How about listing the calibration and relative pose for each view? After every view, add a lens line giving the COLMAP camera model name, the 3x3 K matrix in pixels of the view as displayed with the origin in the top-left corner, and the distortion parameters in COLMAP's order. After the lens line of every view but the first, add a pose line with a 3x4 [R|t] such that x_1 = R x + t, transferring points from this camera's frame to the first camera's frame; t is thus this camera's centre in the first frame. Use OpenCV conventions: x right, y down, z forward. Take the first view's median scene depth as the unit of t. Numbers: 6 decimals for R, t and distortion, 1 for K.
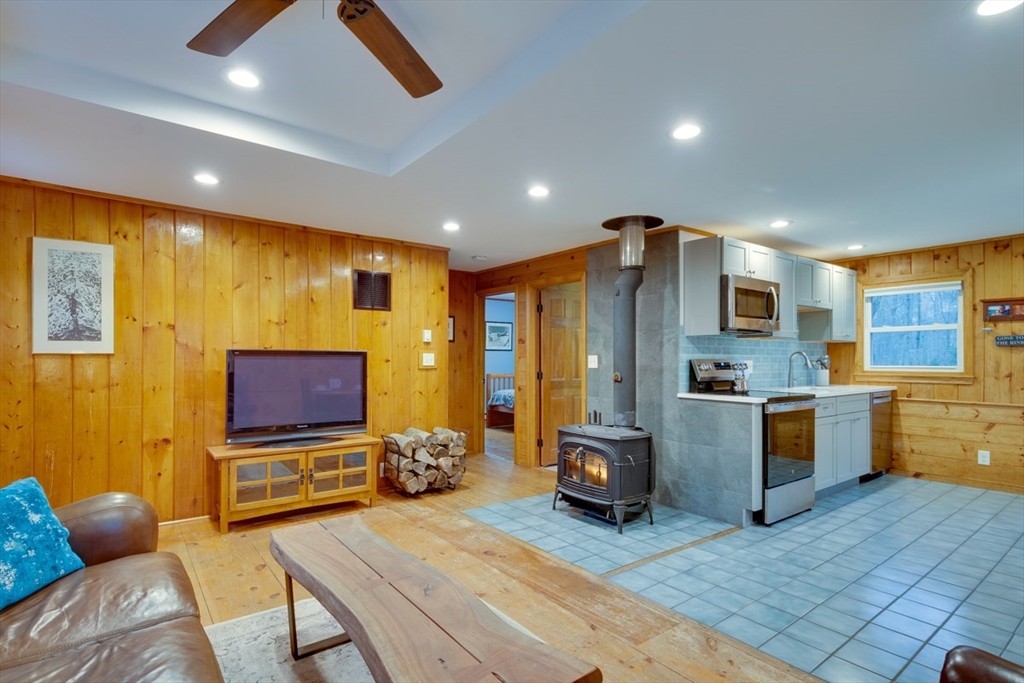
lens RADIAL K [[507.8, 0, 509.6], [0, 507.8, 357.3], [0, 0, 1]] dist [0.002632, -0.000645]
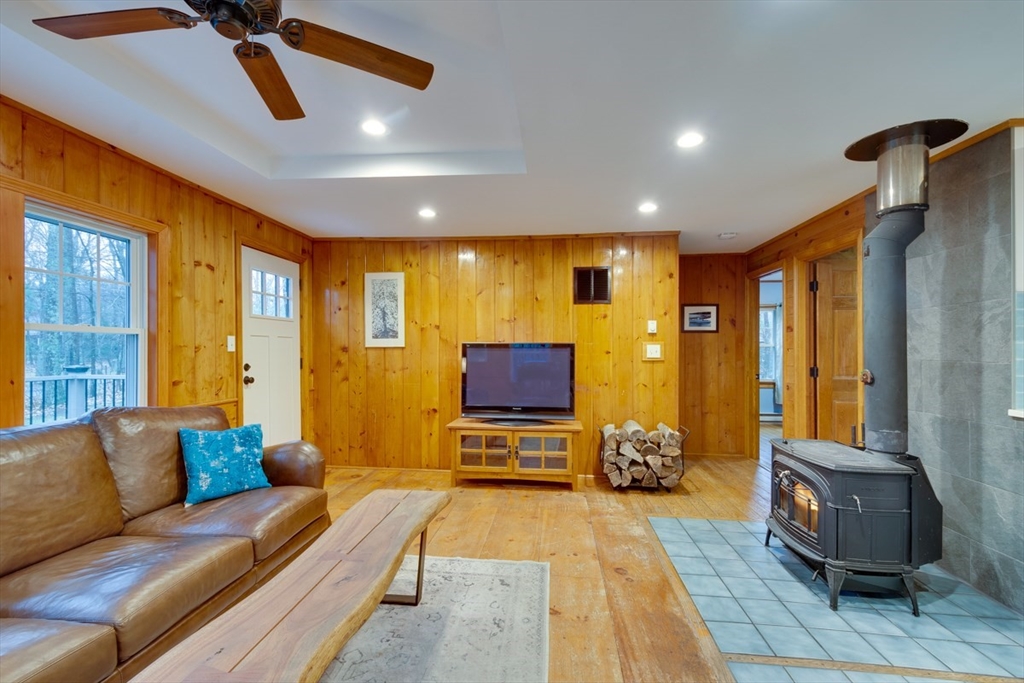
lens RADIAL K [[450.4, 0, 506.7], [0, 450.4, 351.9], [0, 0, 1]] dist [0.002936, -0.000200]
pose [[0.723757, 0.000815, -0.690054, 0.260024], [0.001905, 0.999993, 0.003180, 0.002651], [0.690052, -0.003616, 0.723751, 0.220647]]
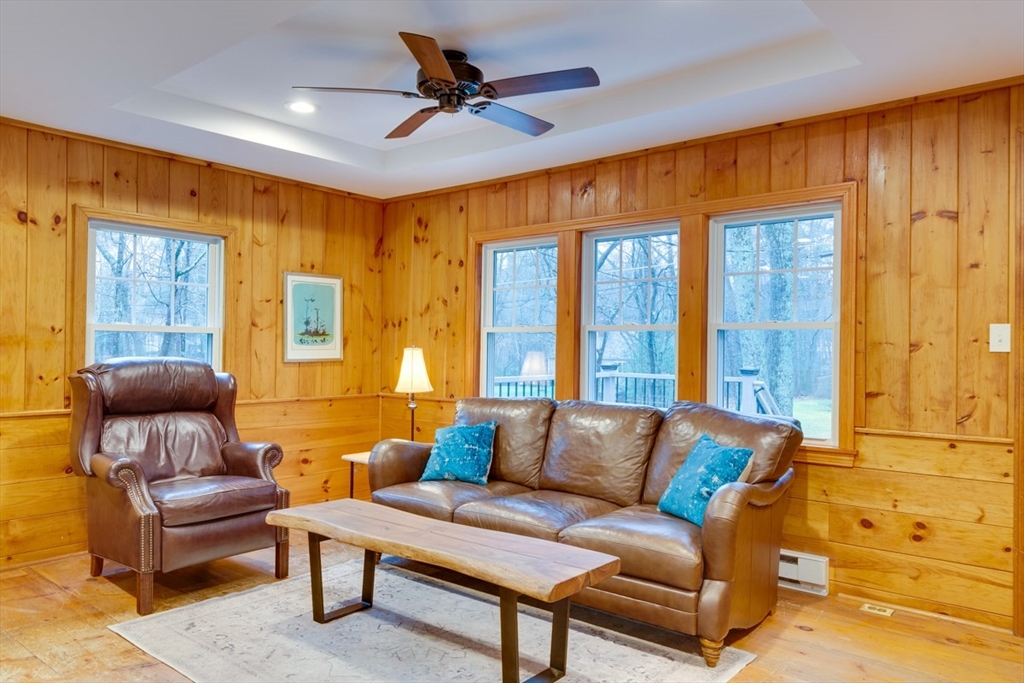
lens RADIAL K [[717.0, 0, 511.1], [0, 717.0, 342.6], [0, 0, 1]] dist [0.004159, 0.000947]
pose [[-0.973497, -0.017140, -0.228057, -0.020470], [-0.015312, 0.999835, -0.009784, 0.008579], [0.228187, -0.006033, -0.973599, 1.053699]]
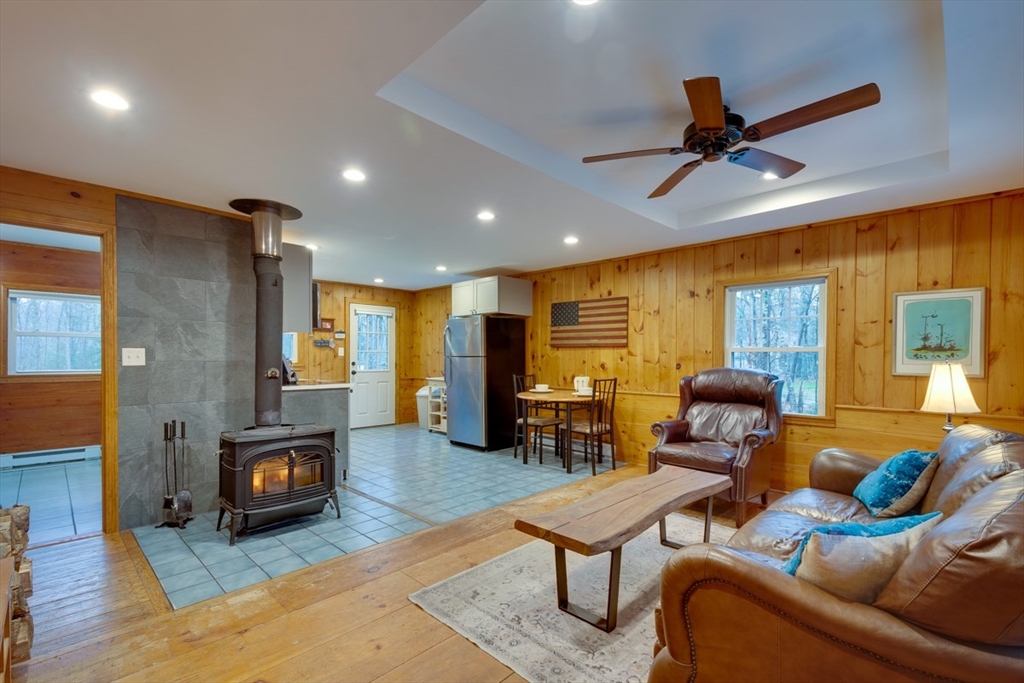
lens RADIAL K [[456.4, 0, 511.2], [0, 456.4, 362.6], [0, 0, 1]] dist [0.015069, -0.000216]
pose [[-0.150687, -0.017183, 0.988432, -0.638836], [-0.007166, 0.999842, 0.016289, 0.002494], [-0.988555, -0.004628, -0.150787, 0.645773]]
